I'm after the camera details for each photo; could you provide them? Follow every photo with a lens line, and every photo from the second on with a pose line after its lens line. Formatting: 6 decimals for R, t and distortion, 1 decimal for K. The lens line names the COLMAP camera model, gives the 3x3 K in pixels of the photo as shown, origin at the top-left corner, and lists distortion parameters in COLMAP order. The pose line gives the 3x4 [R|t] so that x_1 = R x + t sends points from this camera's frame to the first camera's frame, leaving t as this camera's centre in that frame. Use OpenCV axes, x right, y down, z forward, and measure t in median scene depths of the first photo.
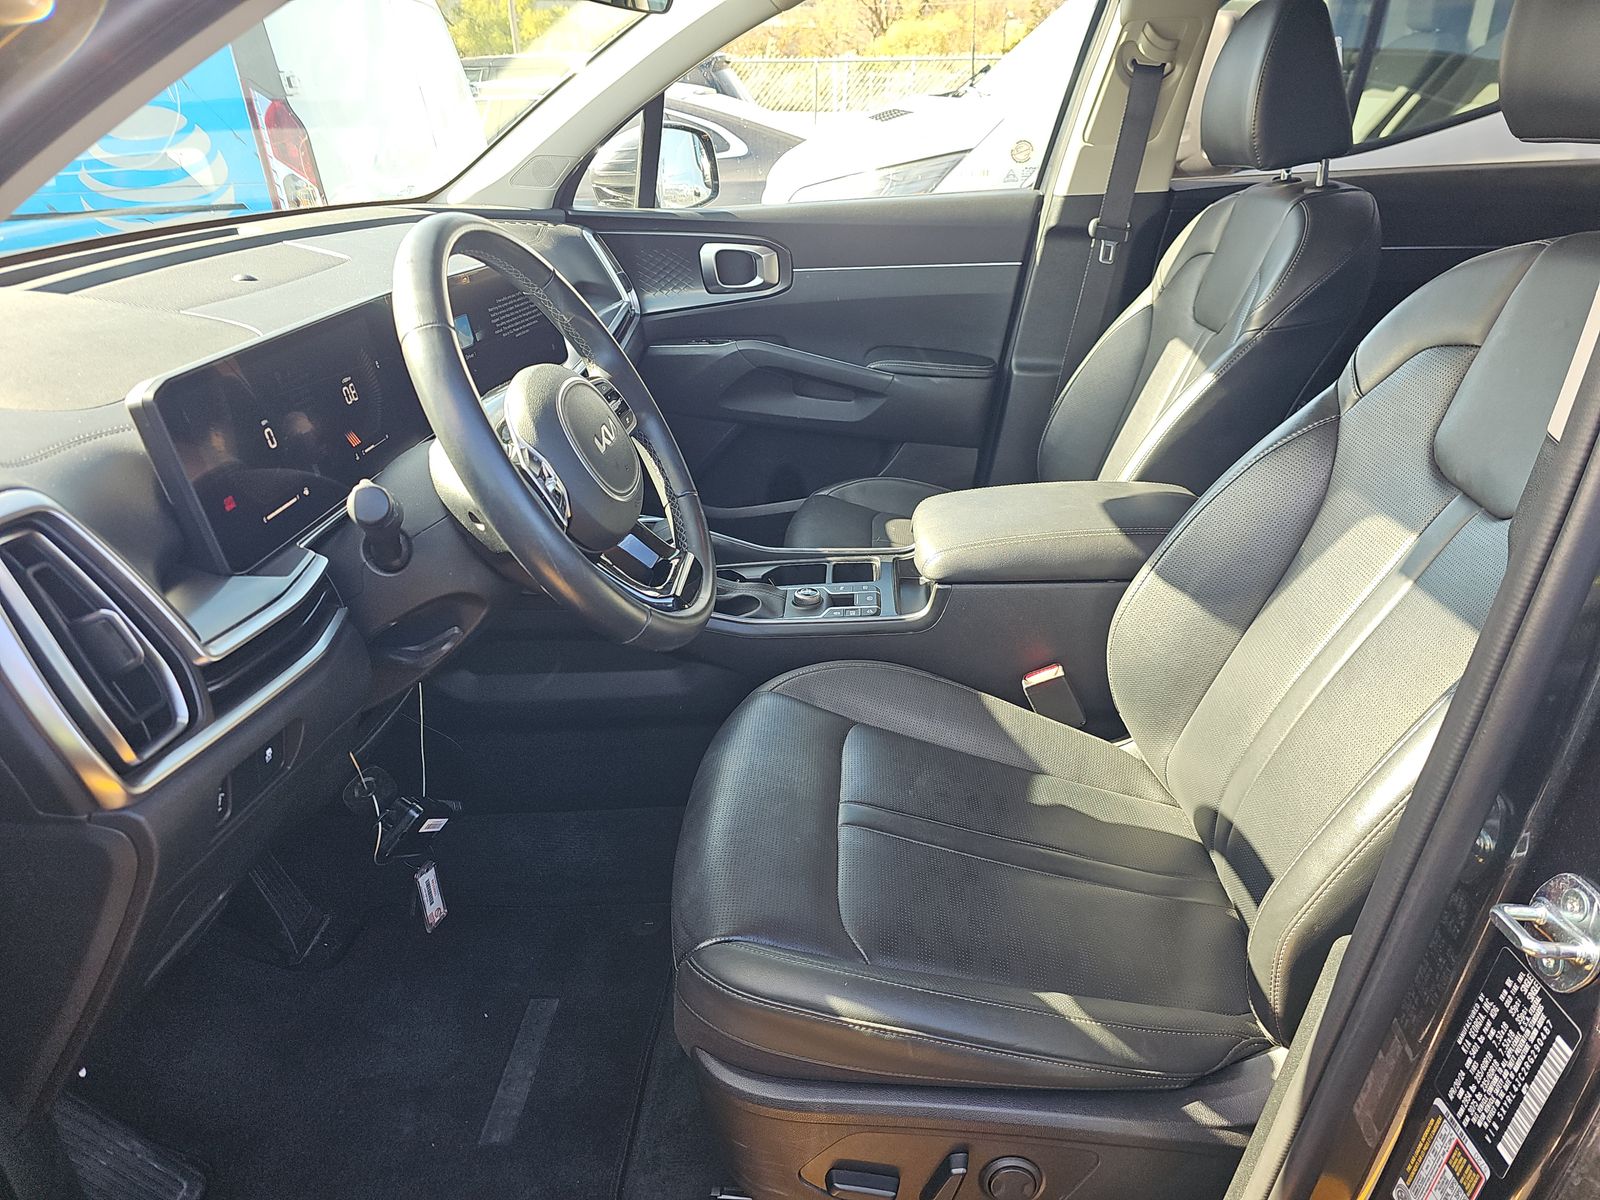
lens RADIAL K [[1076.4, 0, 811.6], [0, 1076.4, 597.7], [0, 0, 1]] dist [0.054595, -0.059143]
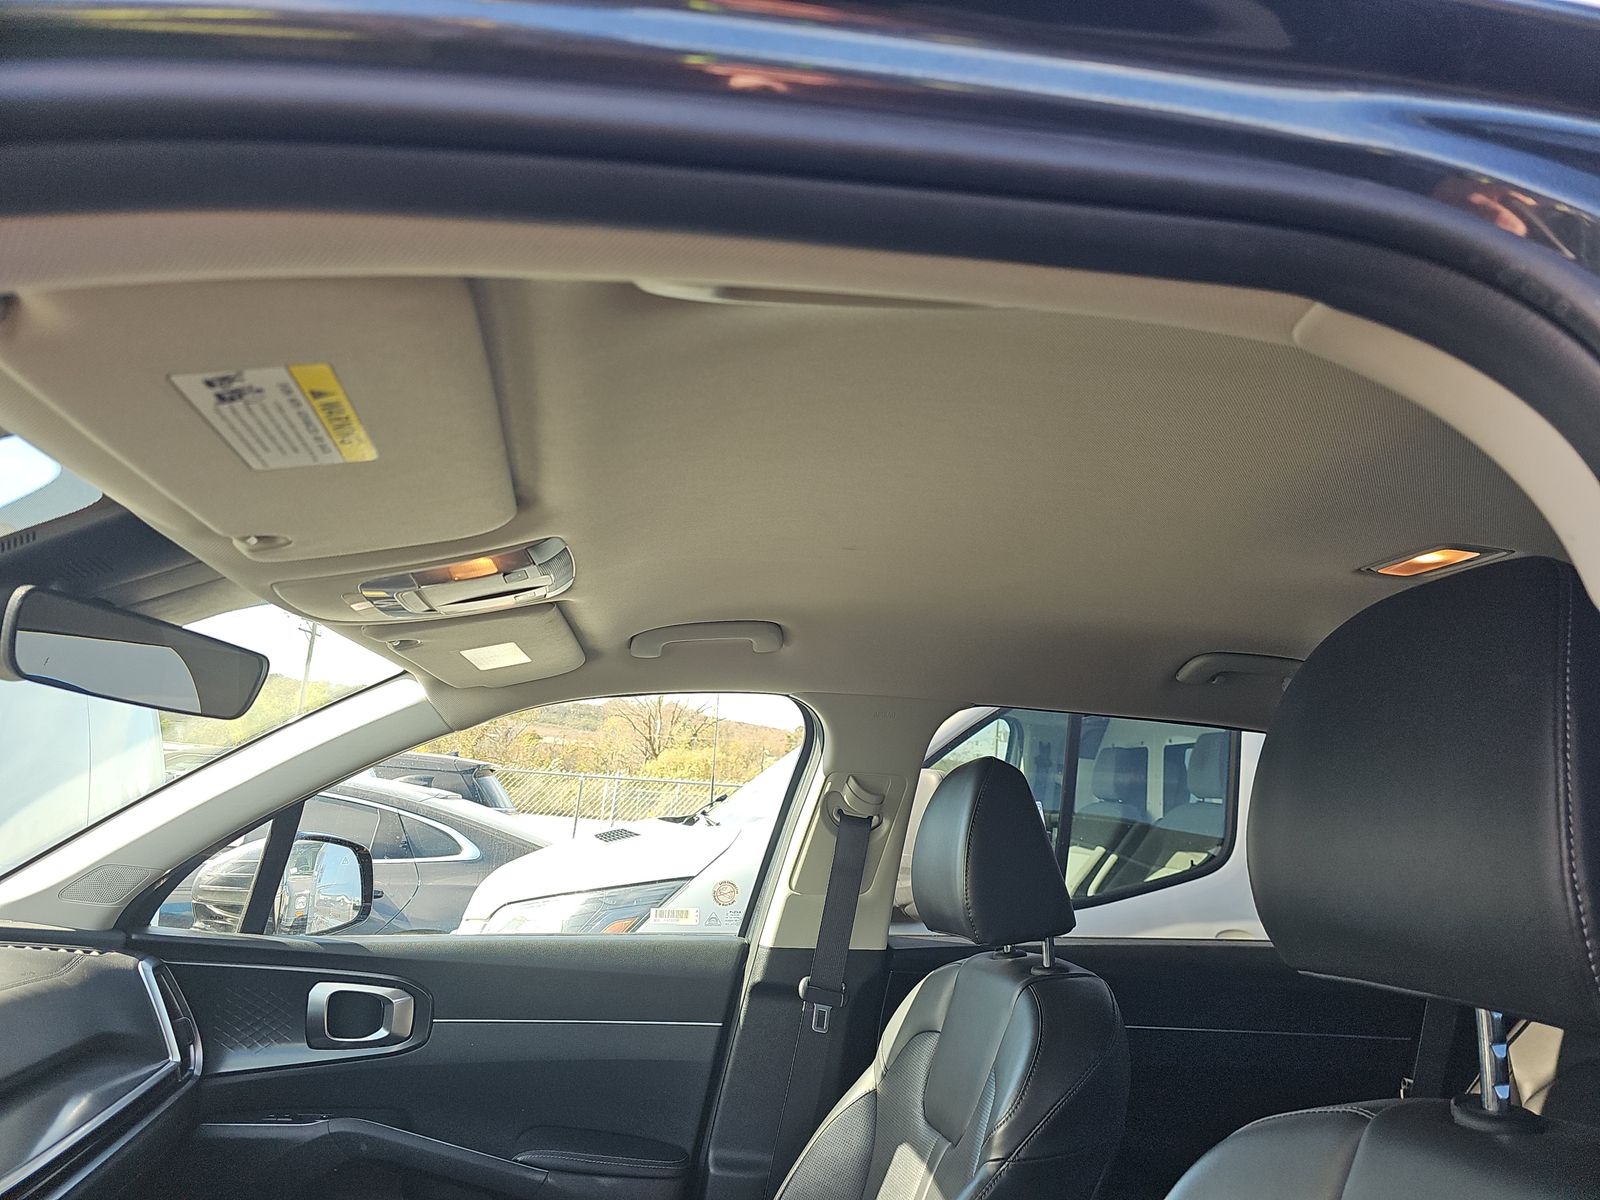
lens RADIAL K [[1076.4, 0, 811.6], [0, 1076.4, 597.7], [0, 0, 1]] dist [0.054595, -0.059143]
pose [[0.975666, 0.114570, 0.186949, 0.072221], [0.017531, 0.809133, -0.587364, -0.090119], [-0.218561, 0.576349, 0.787435, 0.157228]]
